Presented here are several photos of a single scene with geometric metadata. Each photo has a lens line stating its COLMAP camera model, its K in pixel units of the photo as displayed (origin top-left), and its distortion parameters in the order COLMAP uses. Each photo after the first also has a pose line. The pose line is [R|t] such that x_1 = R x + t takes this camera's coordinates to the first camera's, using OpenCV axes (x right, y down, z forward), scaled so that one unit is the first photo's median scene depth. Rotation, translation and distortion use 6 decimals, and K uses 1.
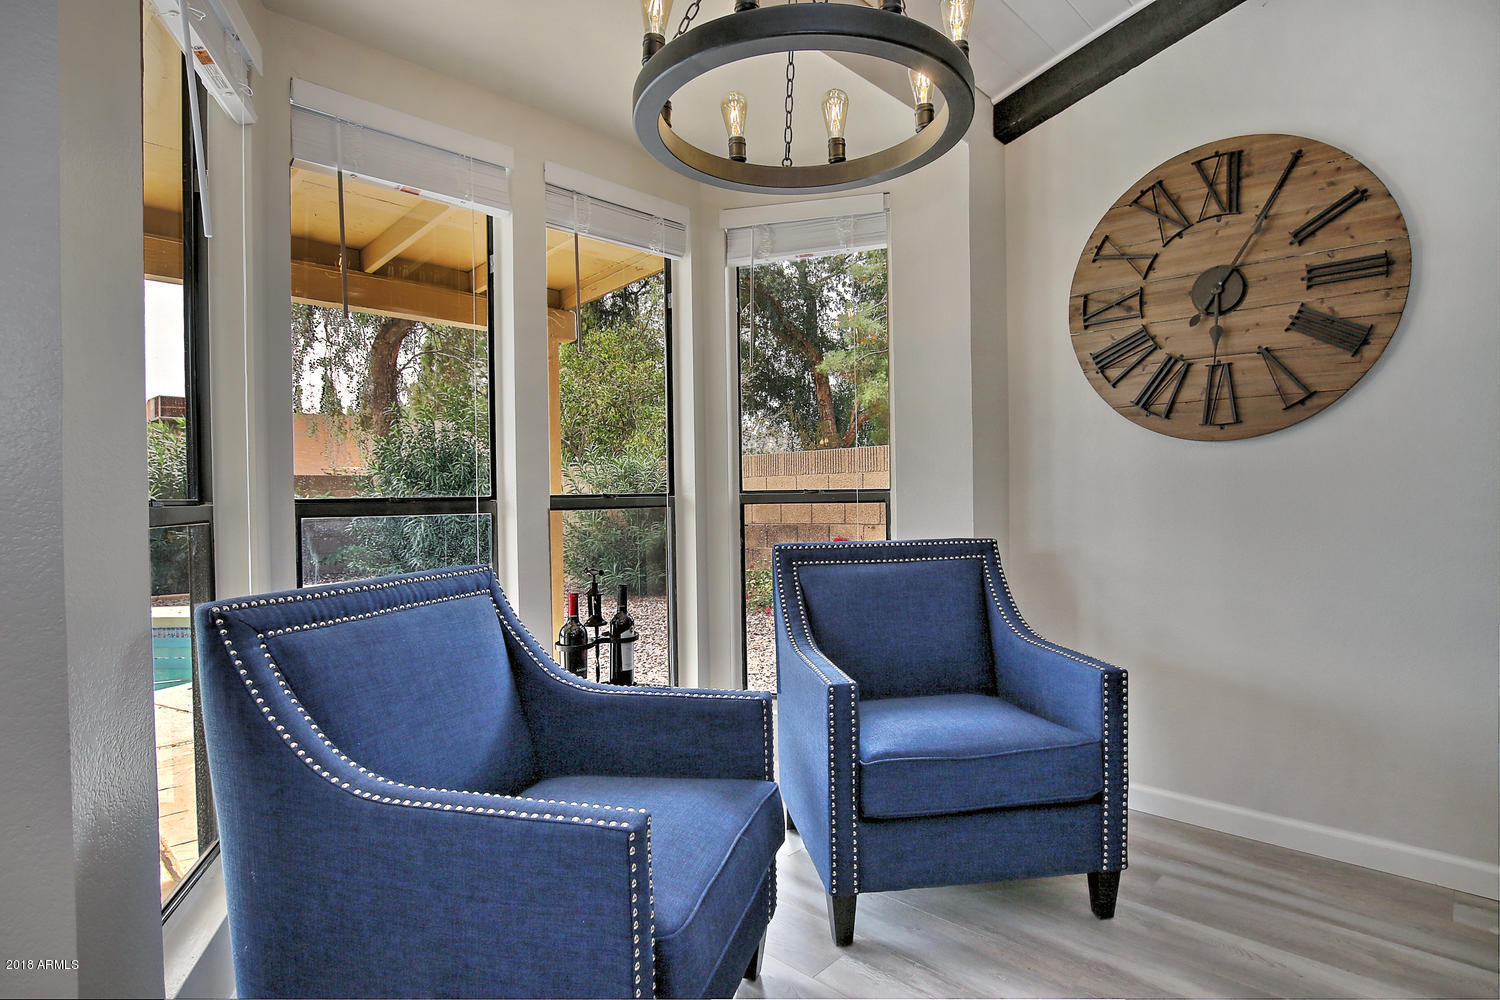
lens RADIAL K [[709.1, 0, 757.0], [0, 709.1, 502.9], [0, 0, 1]] dist [-0.027701, -0.000596]
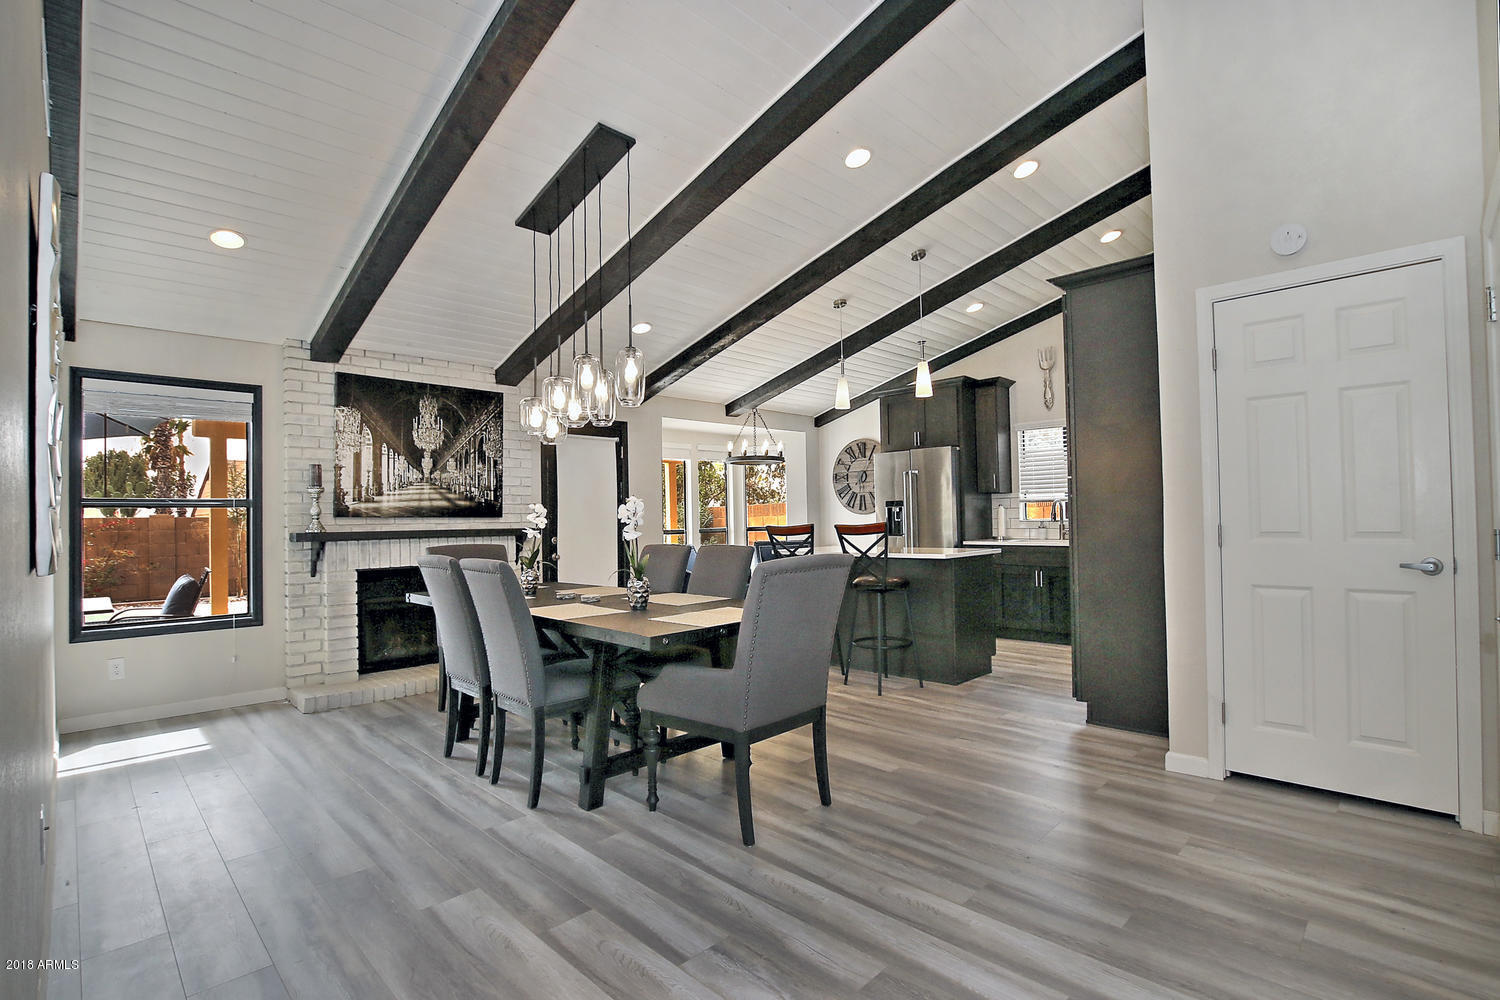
lens RADIAL K [[709.1, 0, 757.0], [0, 709.1, 502.9], [0, 0, 1]] dist [-0.027701, -0.000596]
pose [[0.999999, -0.000690, -0.001016, 0.060617], [0.000646, 0.999080, -0.042871, 0.019934], [0.001045, 0.042870, 0.999080, -2.922061]]
